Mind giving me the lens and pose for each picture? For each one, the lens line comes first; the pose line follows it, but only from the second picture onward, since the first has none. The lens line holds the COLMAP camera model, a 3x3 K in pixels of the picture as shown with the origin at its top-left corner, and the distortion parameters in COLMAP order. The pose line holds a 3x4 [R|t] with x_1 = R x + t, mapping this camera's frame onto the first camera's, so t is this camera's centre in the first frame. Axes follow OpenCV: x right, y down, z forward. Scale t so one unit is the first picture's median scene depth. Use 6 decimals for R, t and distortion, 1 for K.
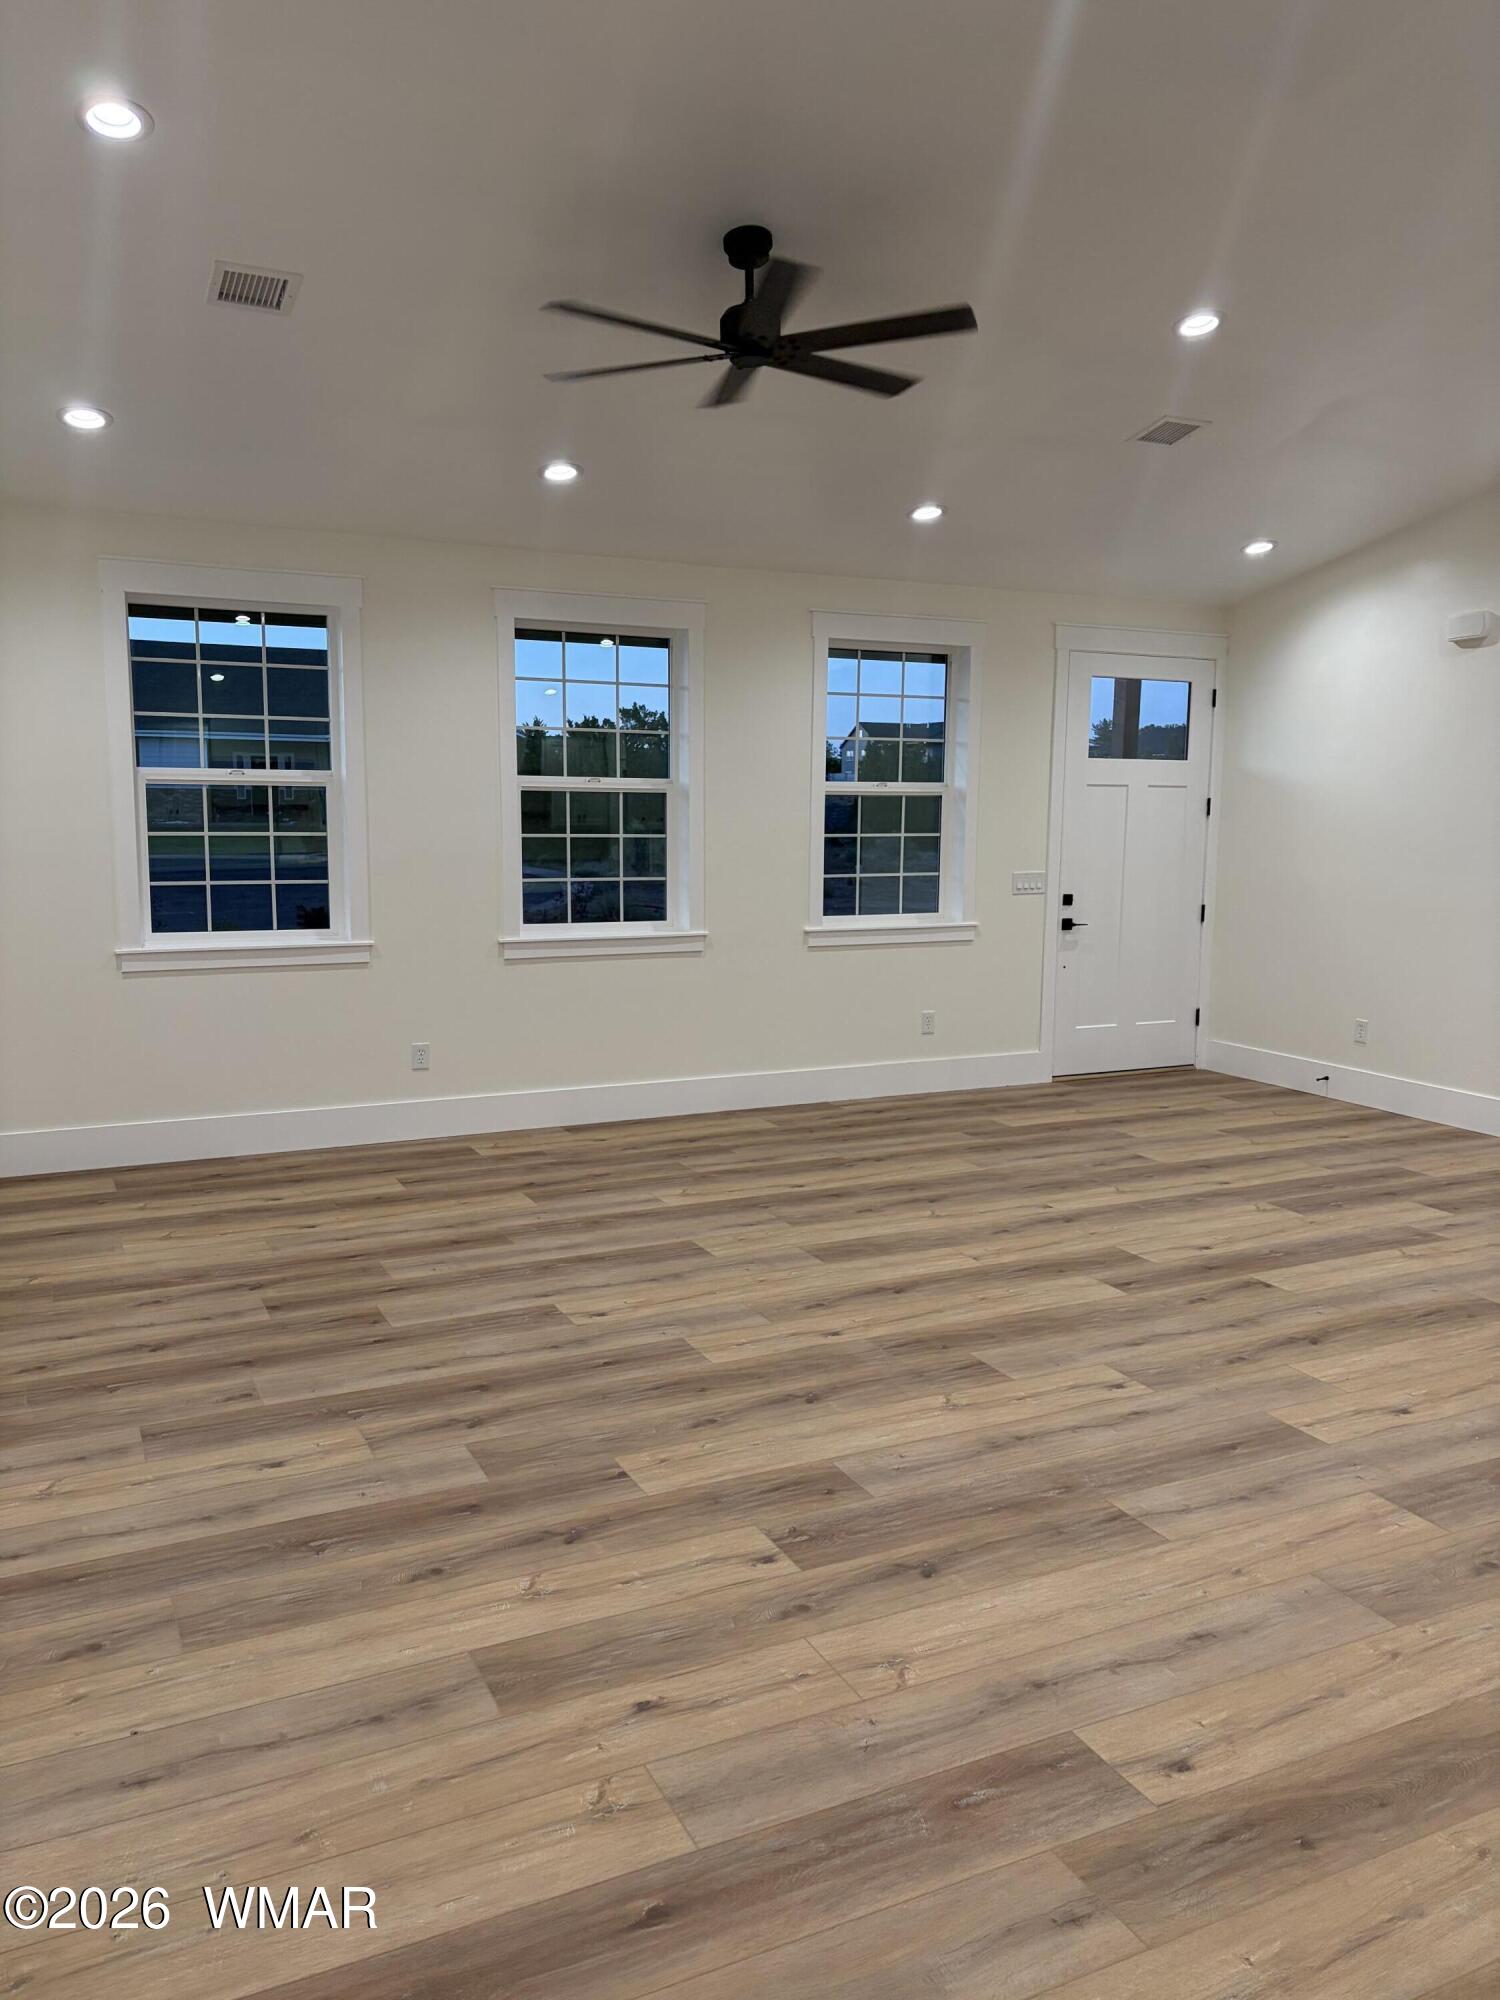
lens RADIAL K [[1496.8, 0, 749.0], [0, 1496.8, 999.8], [0, 0, 1]] dist [0.056296, -0.050973]
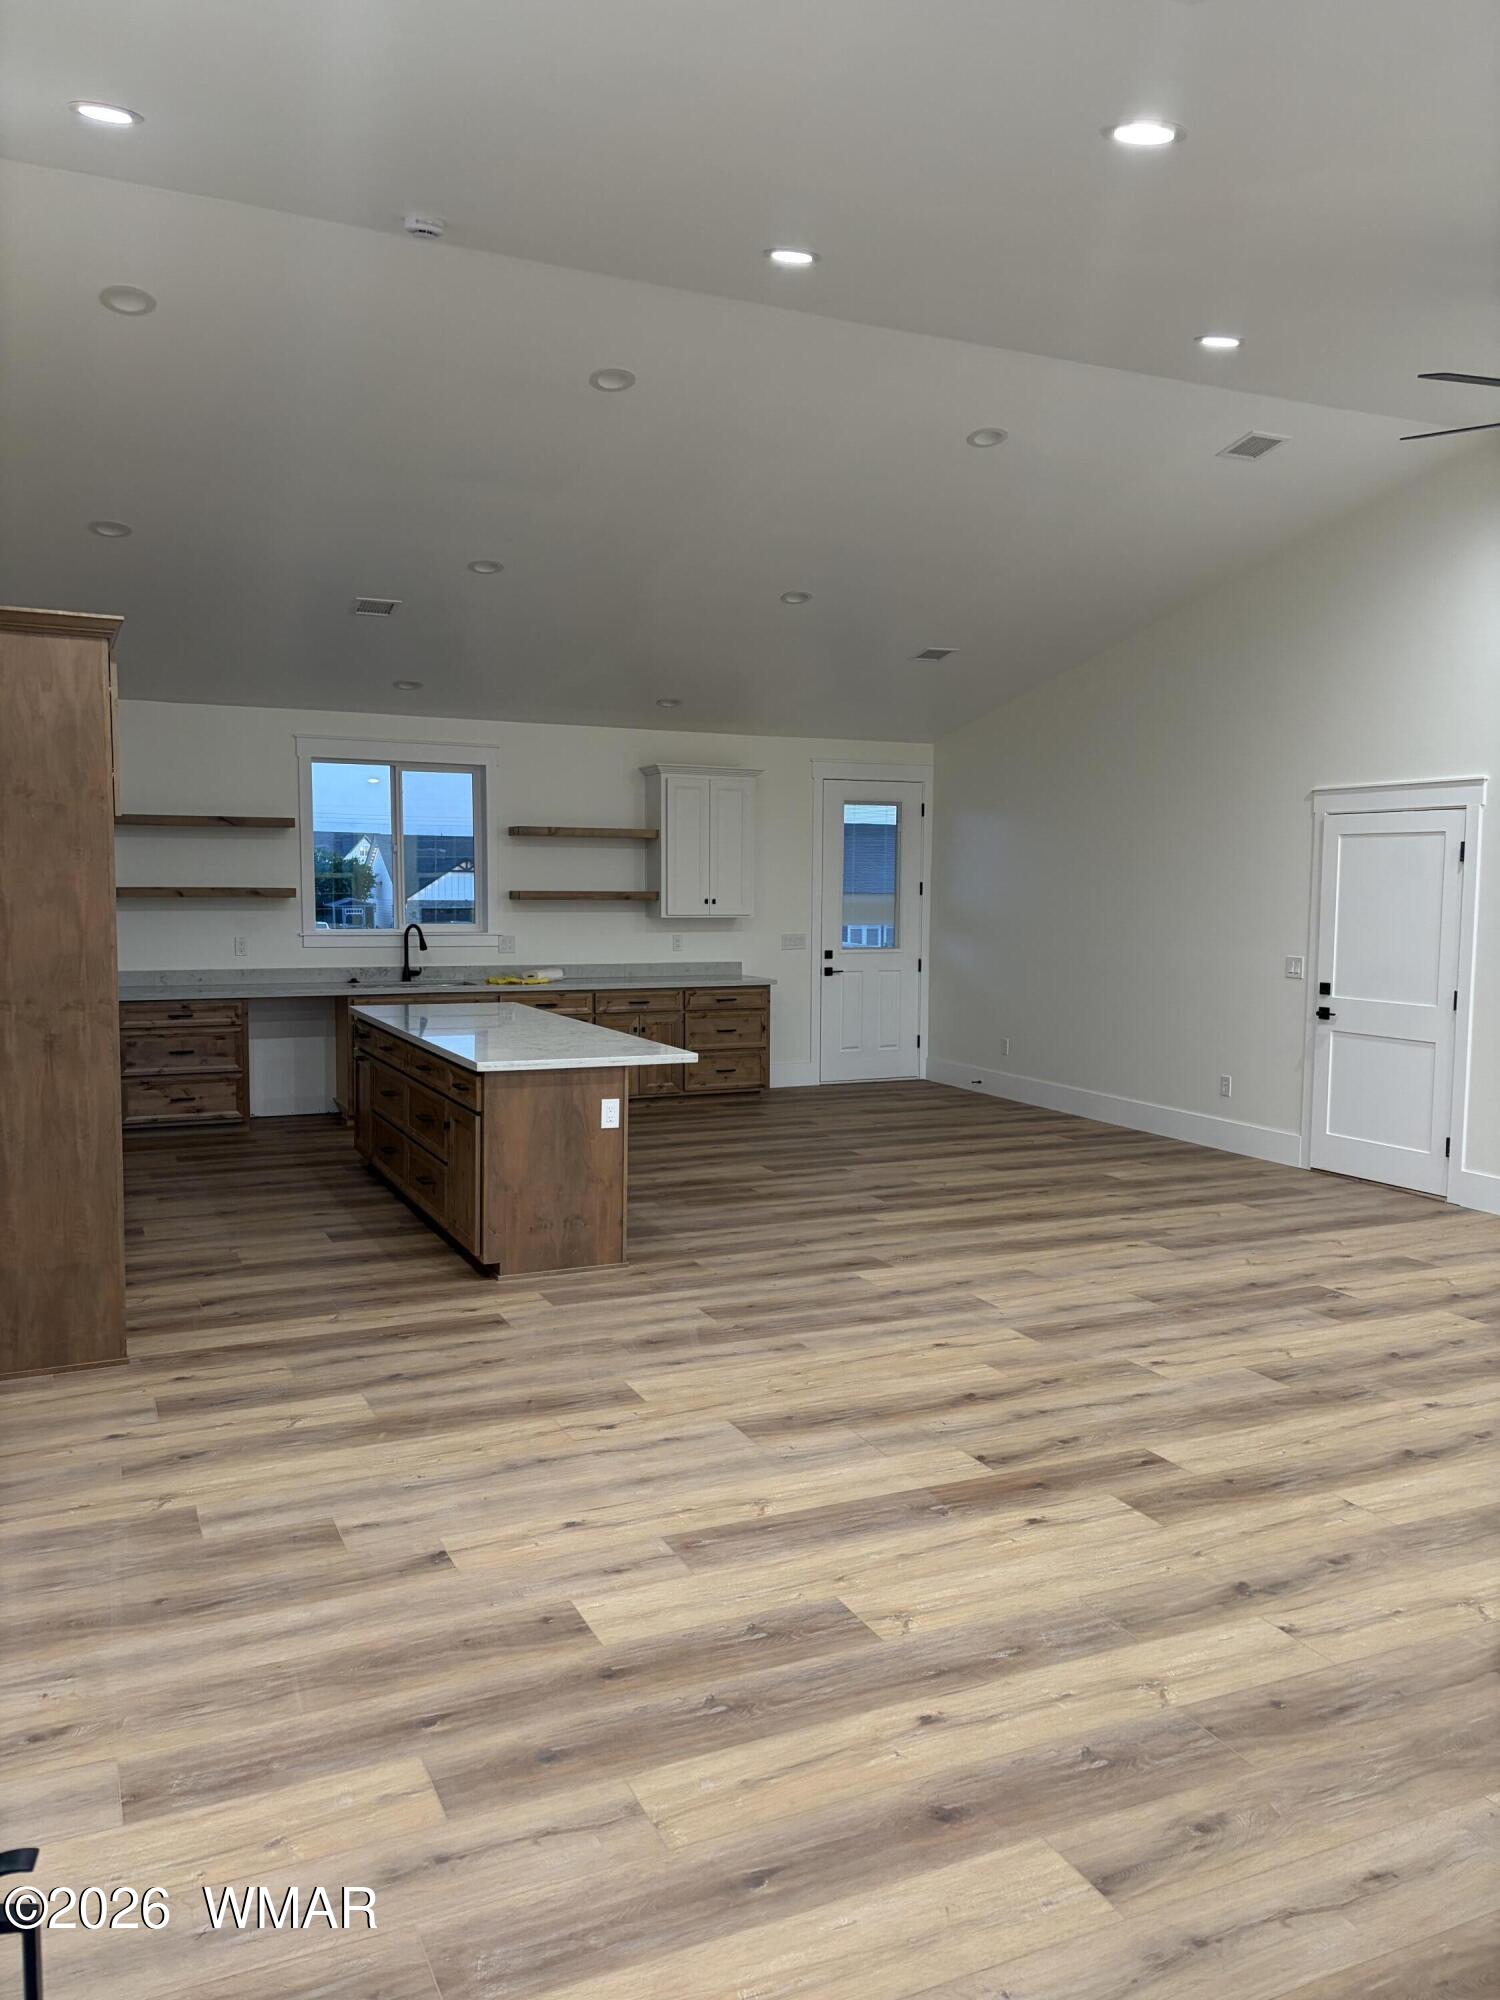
lens RADIAL K [[1496.8, 0, 750.1], [0, 1496.8, 1002.8], [0, 0, 1]] dist [0.056296, -0.050973]
pose [[-0.999449, -0.027963, 0.017876, 0.508195], [-0.023435, 0.976002, 0.216497, -0.262642], [-0.023501, 0.215959, -0.976120, 1.937368]]
